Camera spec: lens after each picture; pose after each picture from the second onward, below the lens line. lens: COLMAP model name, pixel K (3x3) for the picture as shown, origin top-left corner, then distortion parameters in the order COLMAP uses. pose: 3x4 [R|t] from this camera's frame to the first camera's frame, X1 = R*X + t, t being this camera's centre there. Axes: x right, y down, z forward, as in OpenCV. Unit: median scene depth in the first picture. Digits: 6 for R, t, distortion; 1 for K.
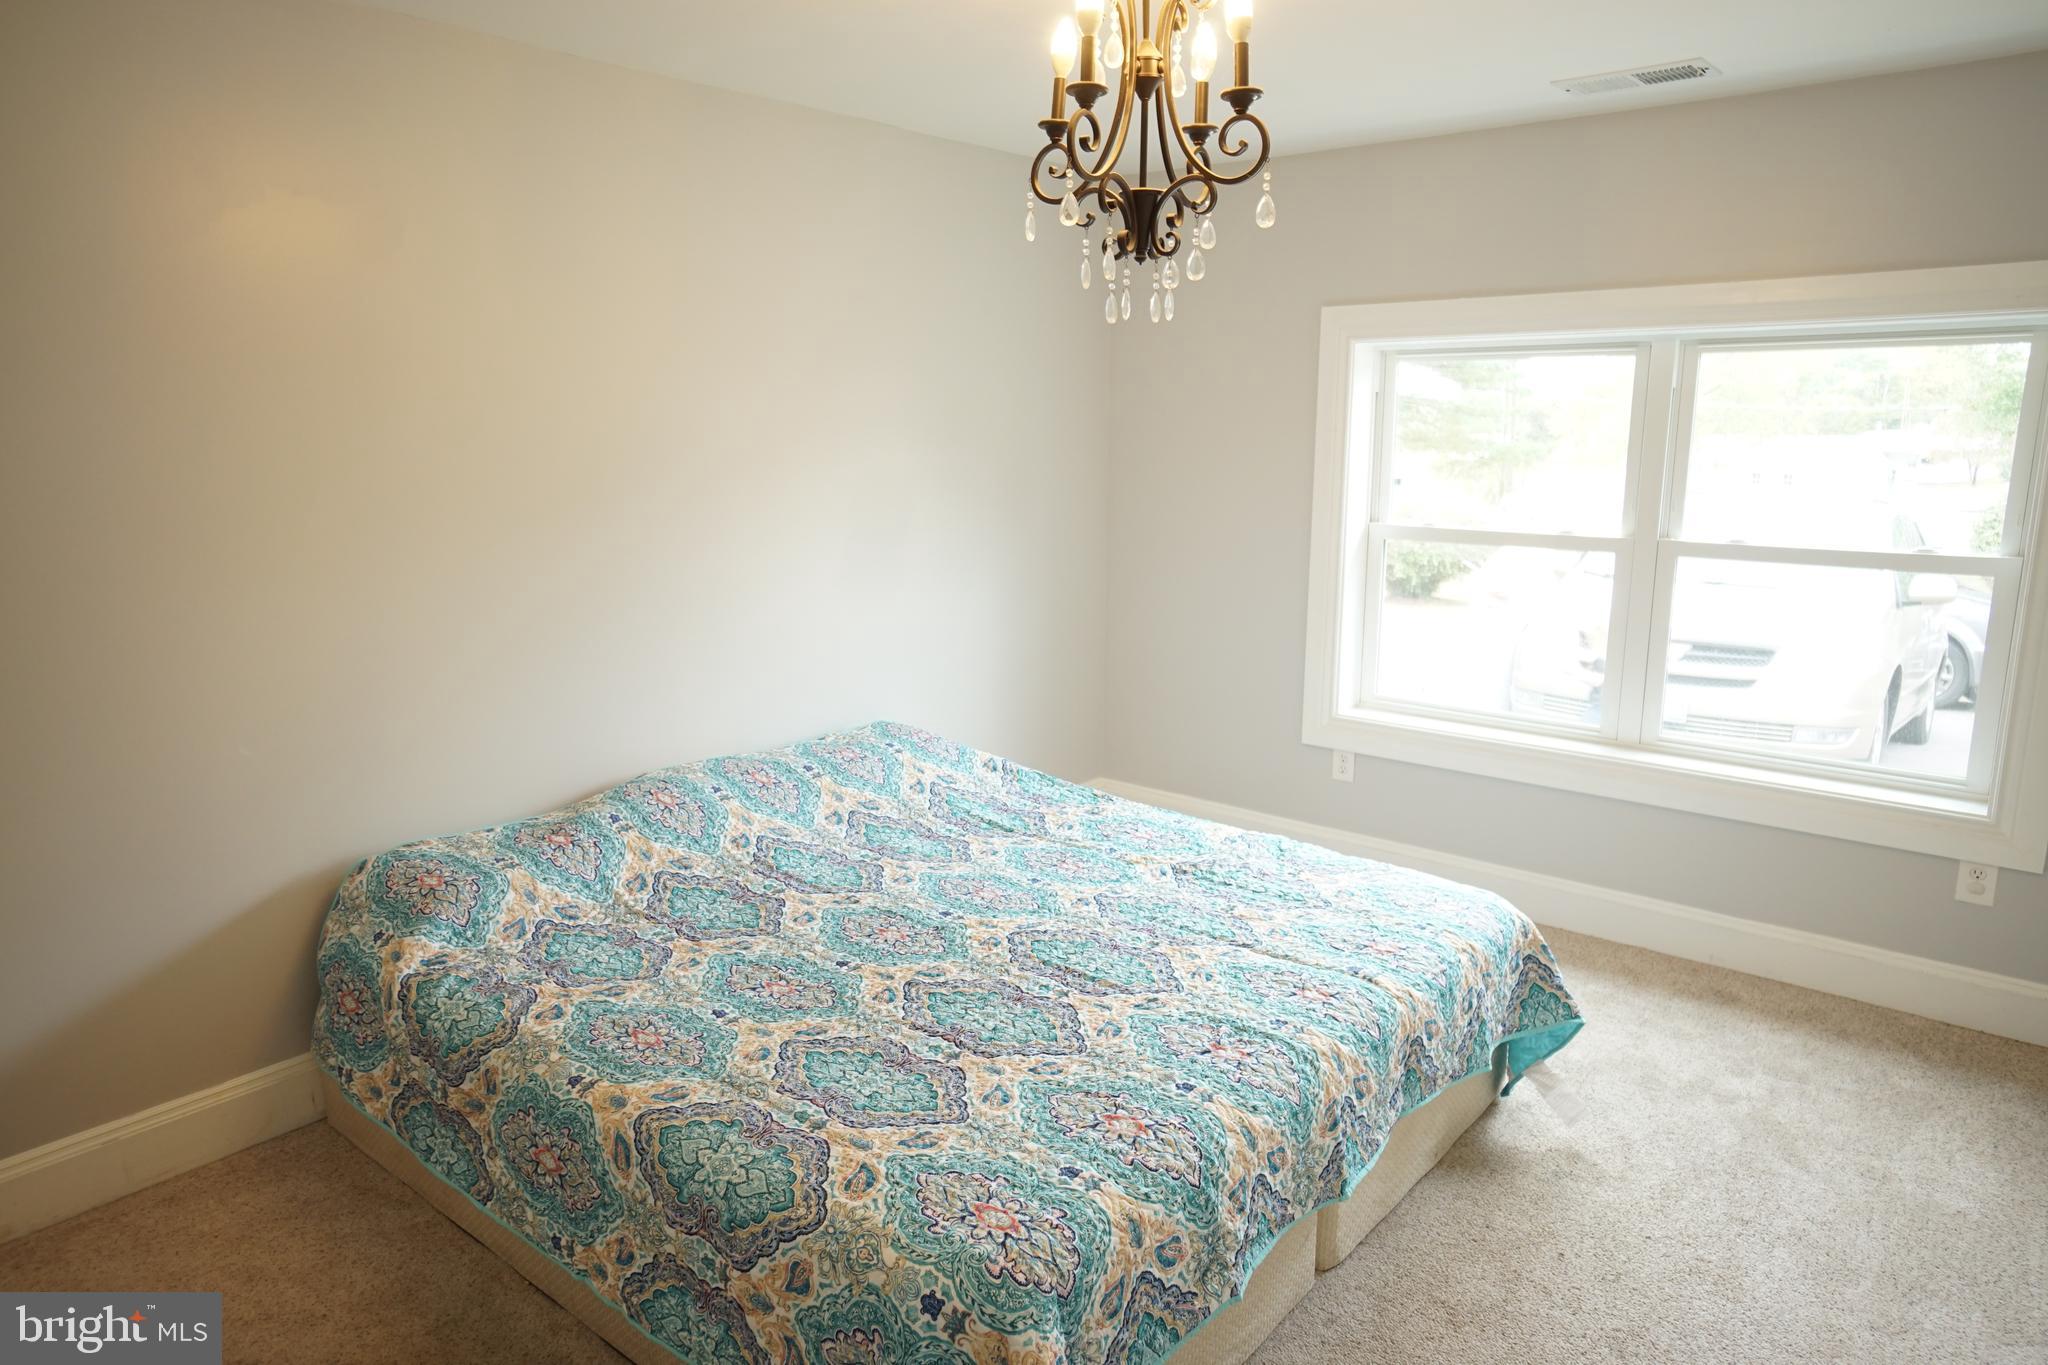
lens RADIAL K [[1328.3, 0, 1006.2], [0, 1328.3, 671.8], [0, 0, 1]] dist [-0.005994, 0.028494]
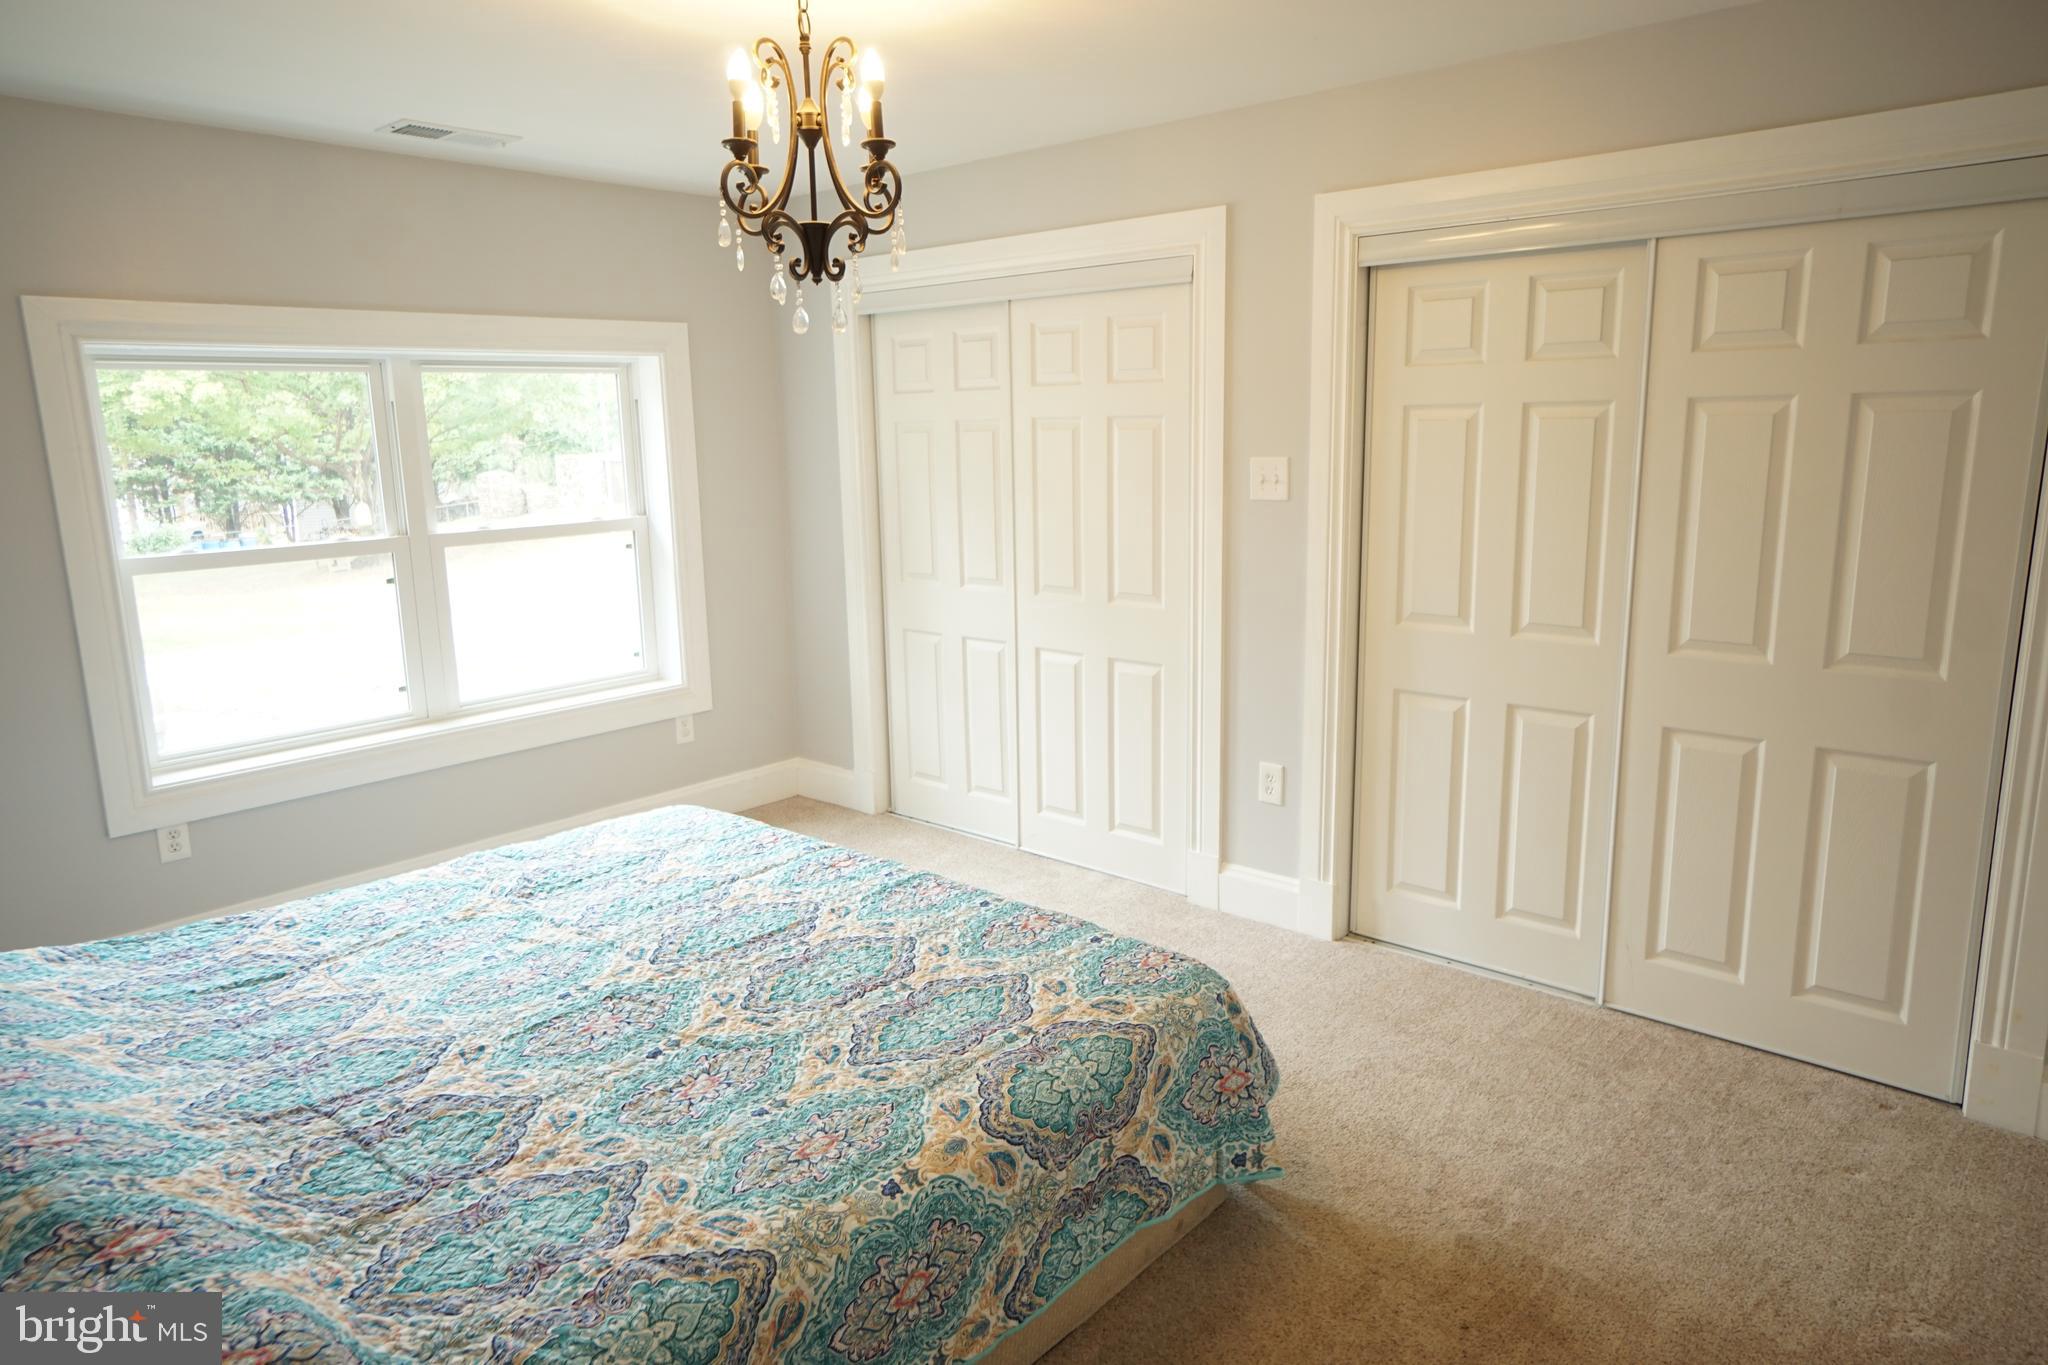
lens RADIAL K [[1328.3, 0, 1006.2], [0, 1328.3, 671.8], [0, 0, 1]] dist [-0.005994, 0.028494]
pose [[0.015862, -0.190502, 0.981559, -0.922246], [0.212717, 0.959852, 0.182852, -0.127596], [-0.976985, 0.205894, 0.055748, 0.681981]]
